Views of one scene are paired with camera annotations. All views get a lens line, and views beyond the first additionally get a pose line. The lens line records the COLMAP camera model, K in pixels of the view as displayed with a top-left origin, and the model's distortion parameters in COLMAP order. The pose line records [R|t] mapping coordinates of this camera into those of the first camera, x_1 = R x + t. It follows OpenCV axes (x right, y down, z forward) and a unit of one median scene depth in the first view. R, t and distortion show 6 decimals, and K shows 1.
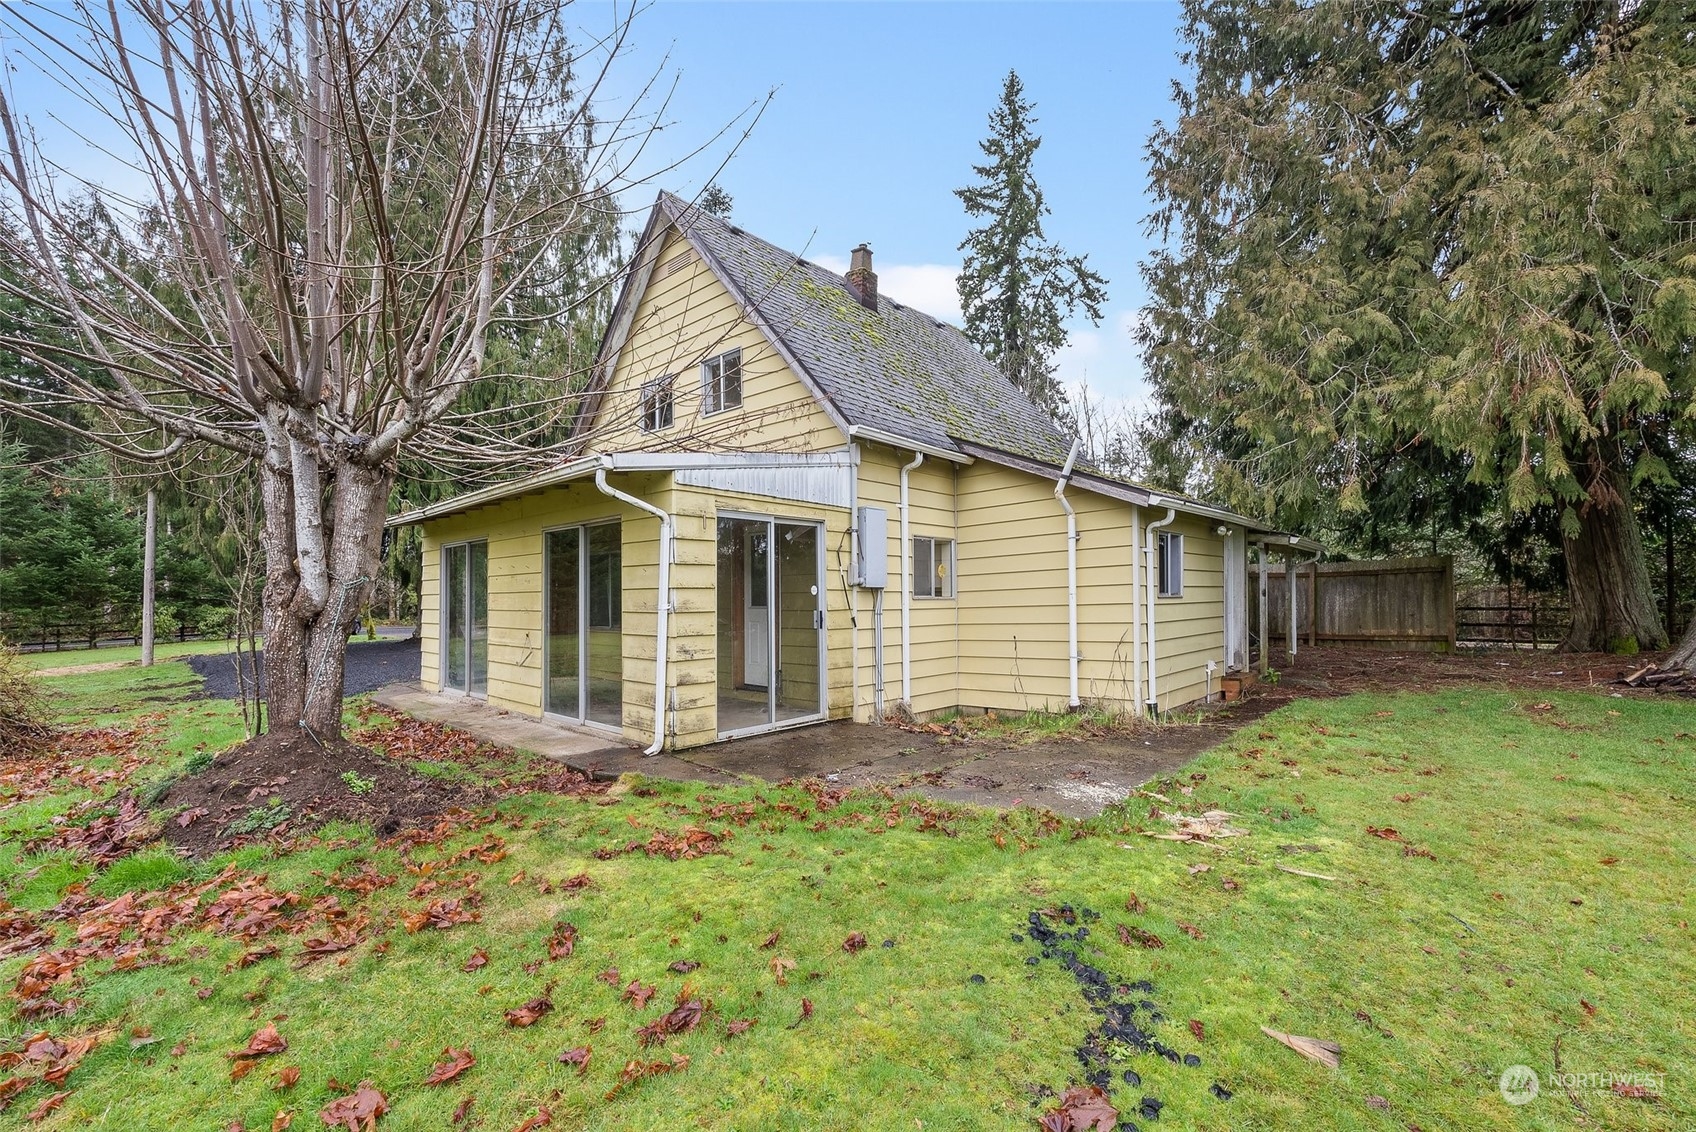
lens RADIAL K [[786.1, 0, 843.8], [0, 786.1, 575.2], [0, 0, 1]] dist [-0.002400, -0.000326]
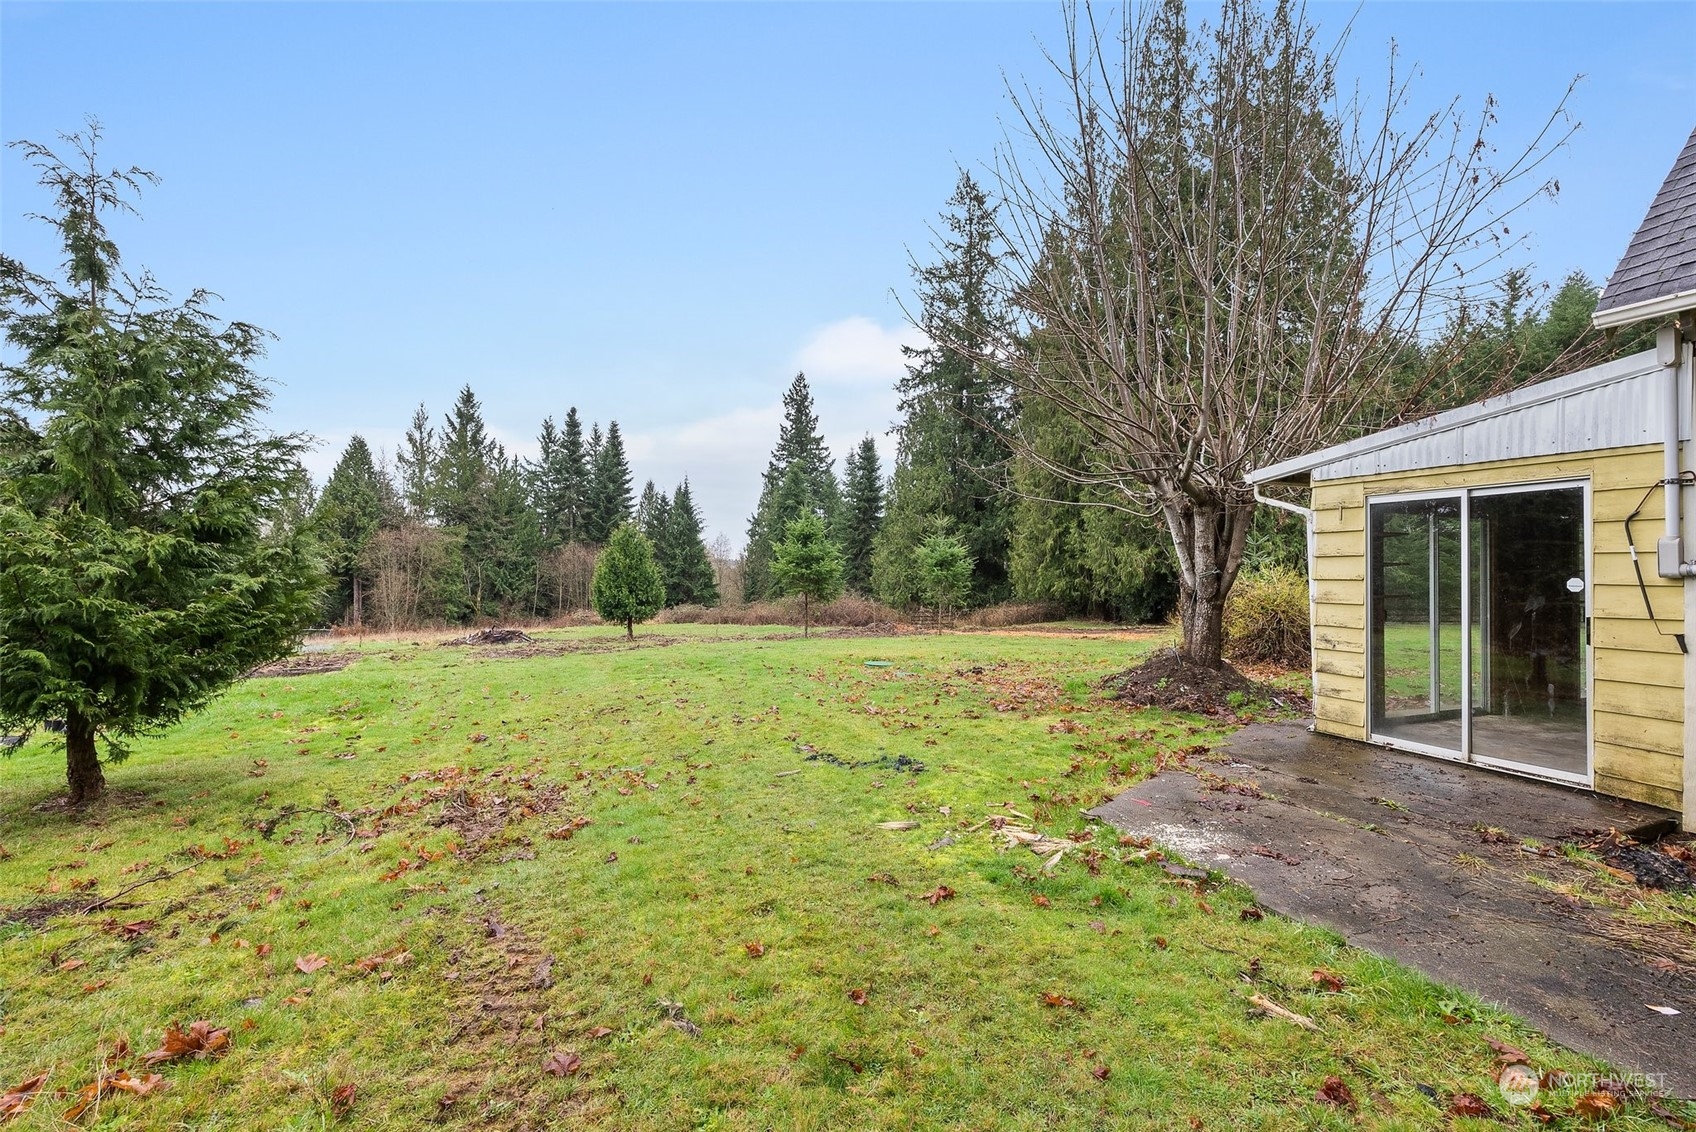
lens RADIAL K [[786.1, 0, 851.3], [0, 786.1, 566.3], [0, 0, 1]] dist [-0.002400, -0.000326]
pose [[-0.475467, -0.011316, -0.879661, 0.974075], [0.005807, 0.999855, -0.016001, 0.011442], [0.879714, -0.012716, -0.475333, 0.906636]]
